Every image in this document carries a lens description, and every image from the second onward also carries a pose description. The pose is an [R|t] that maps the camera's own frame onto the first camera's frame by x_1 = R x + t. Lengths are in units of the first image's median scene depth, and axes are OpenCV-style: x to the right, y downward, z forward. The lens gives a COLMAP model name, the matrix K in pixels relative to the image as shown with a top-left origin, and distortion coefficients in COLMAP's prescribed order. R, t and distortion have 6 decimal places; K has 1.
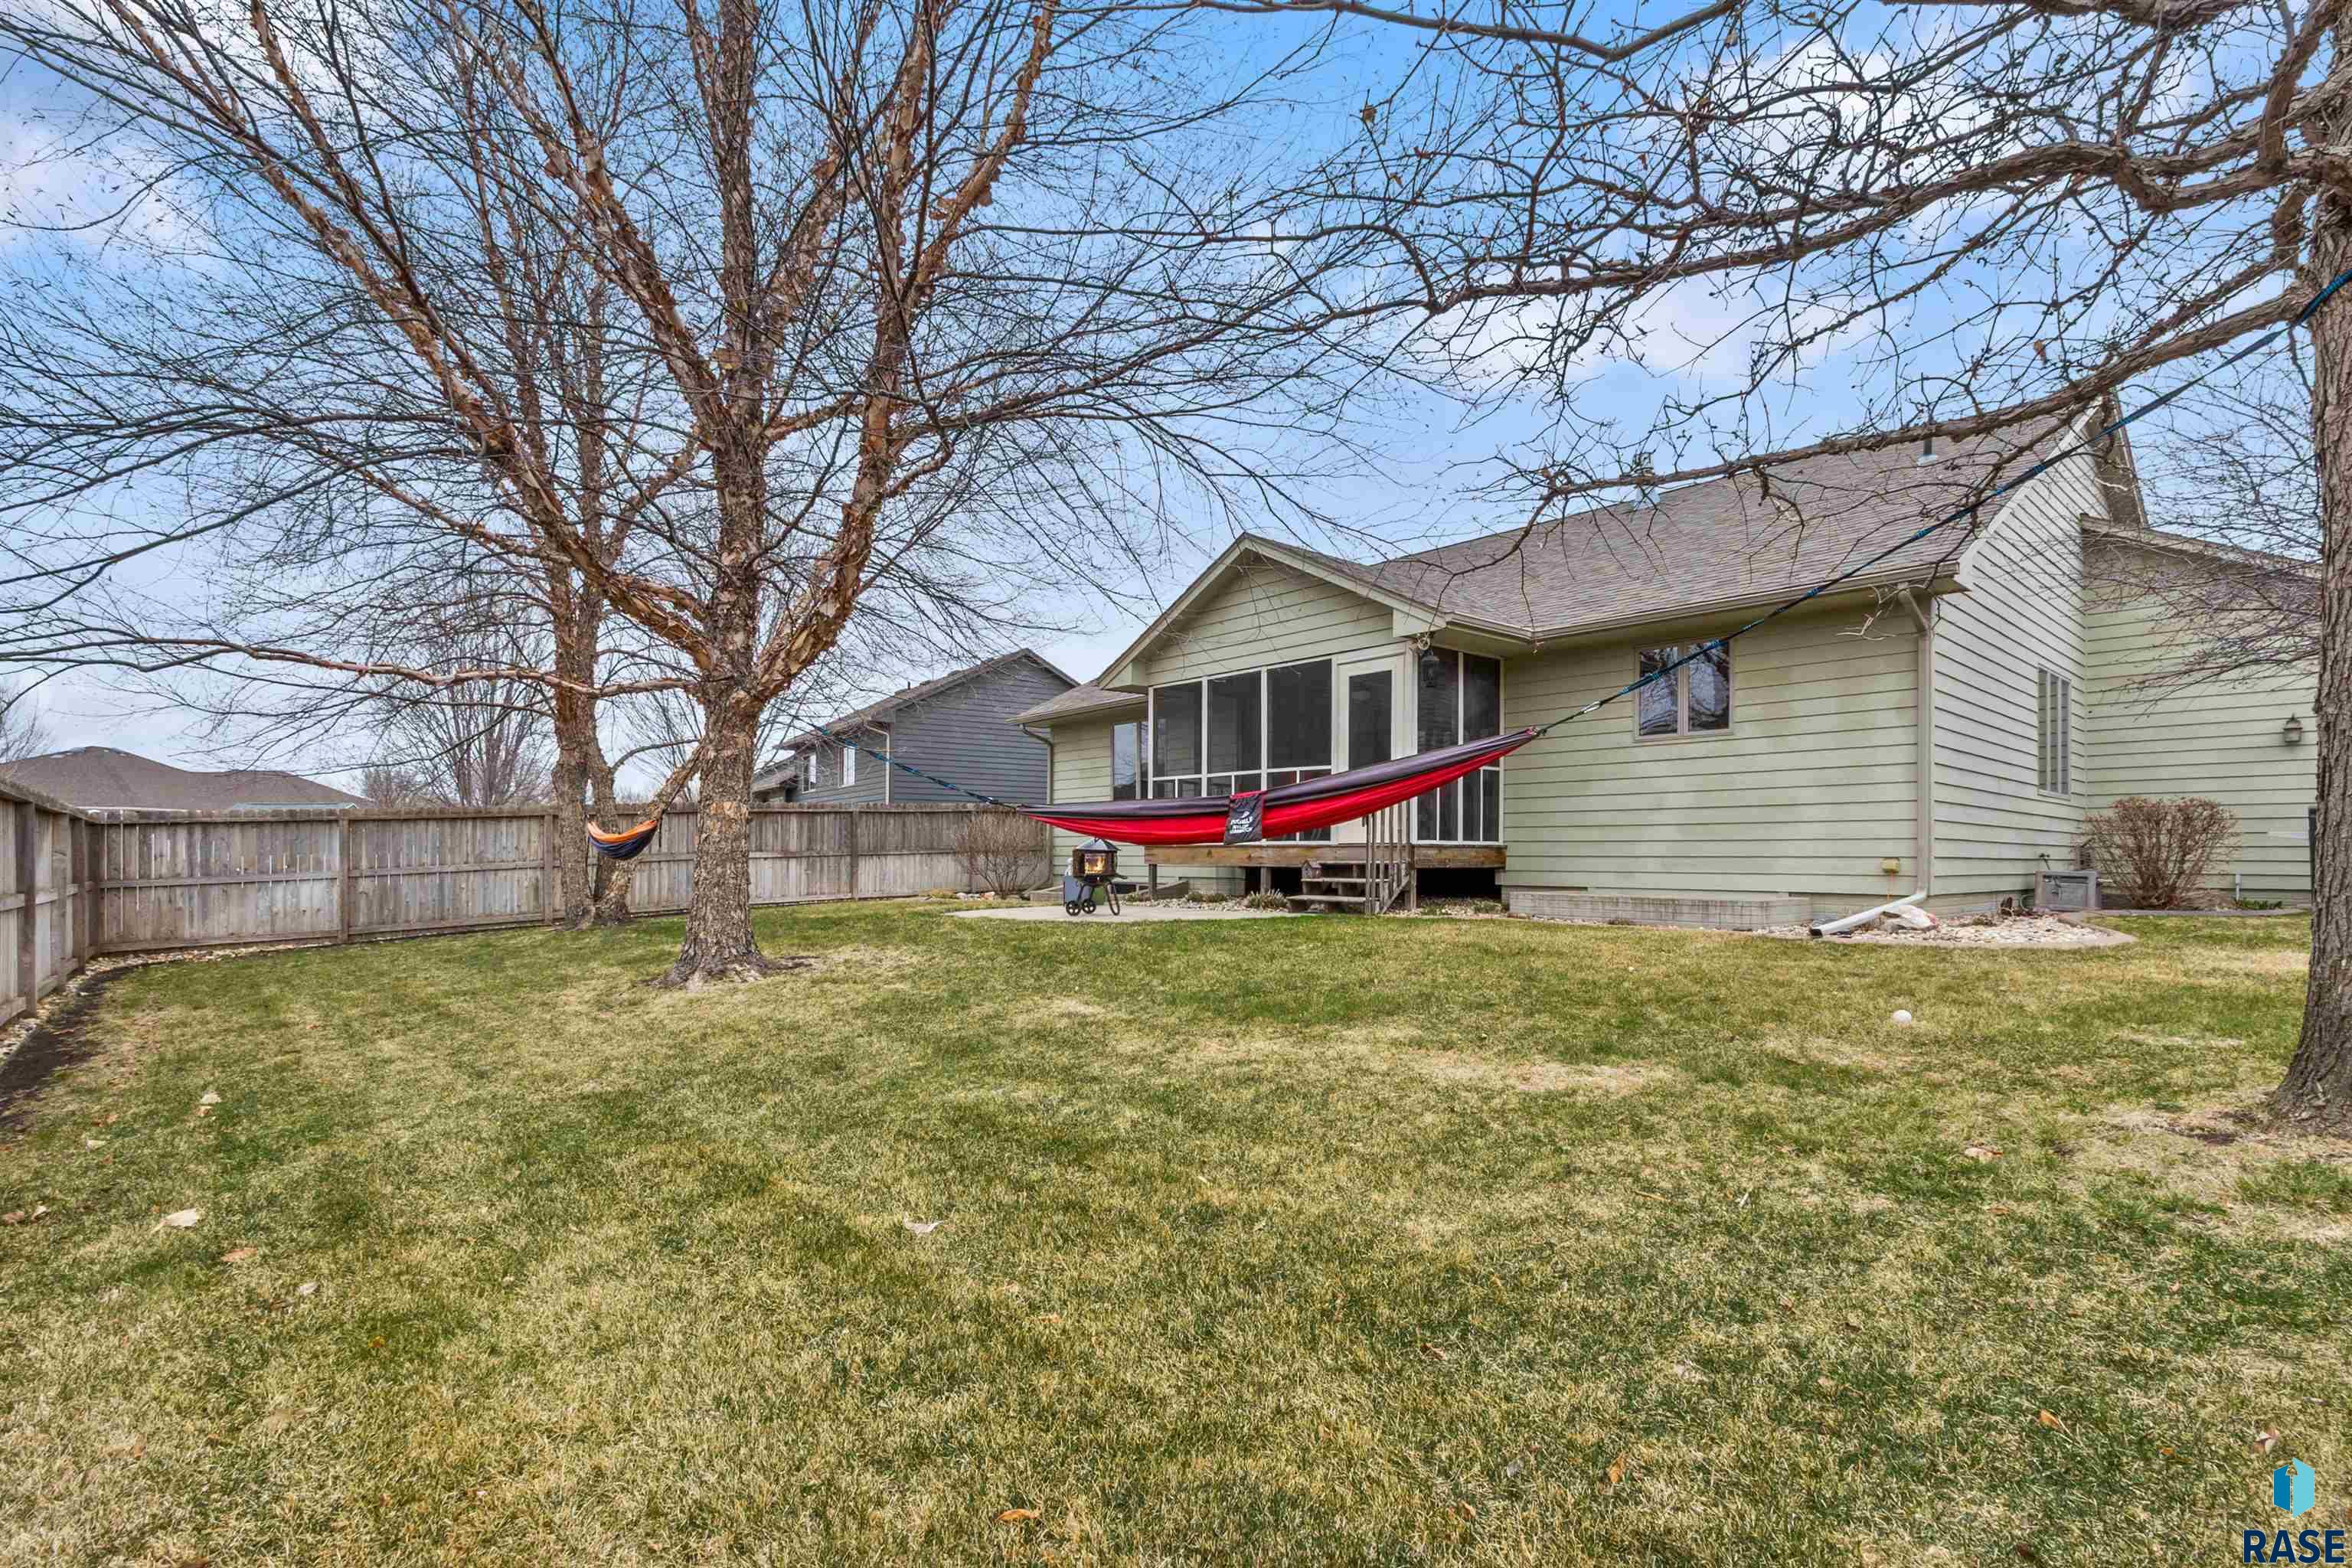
lens RADIAL K [[1049.9, 0, 1177.6], [0, 1049.9, 824.4], [0, 0, 1]] dist [0.000369, 0.000263]
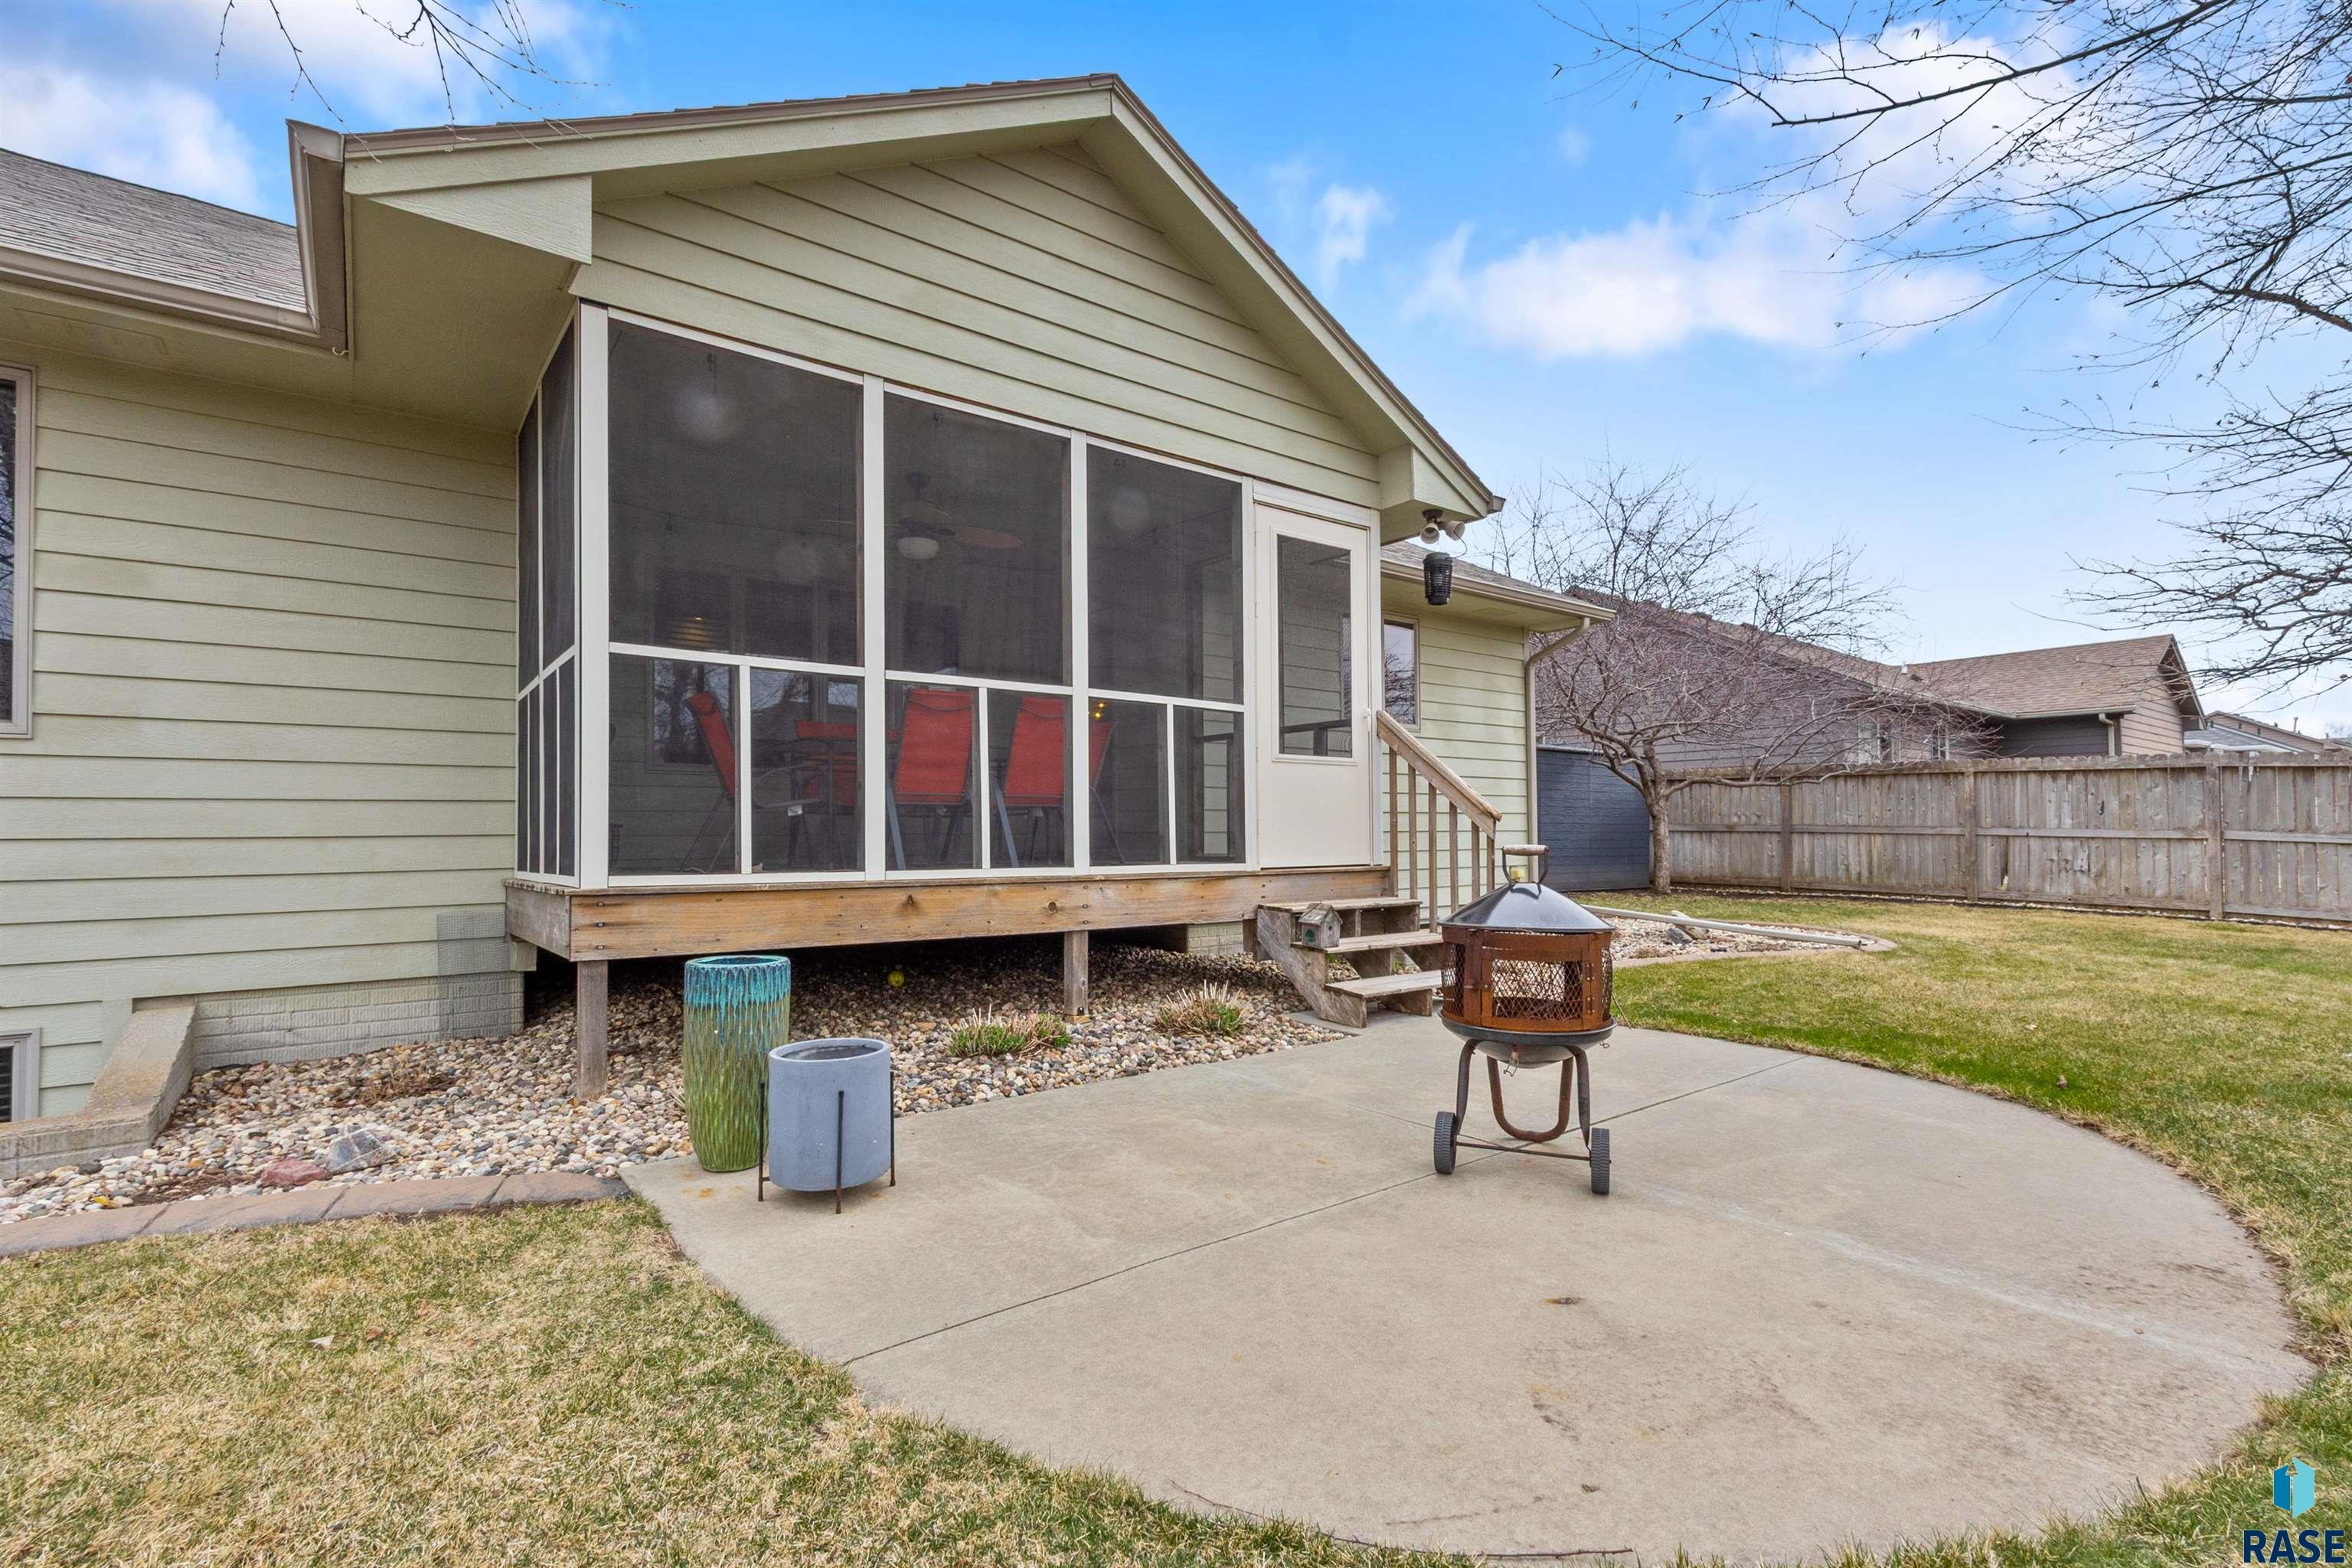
lens RADIAL K [[1049.9, 0, 1177.6], [0, 1049.9, 824.4], [0, 0, 1]] dist [0.000369, 0.000263]
pose [[0.046354, 0.006819, 0.998902, -0.319430], [-0.007853, 0.999948, -0.006461, 0.000803], [-0.998894, -0.007545, 0.046405, 0.965322]]
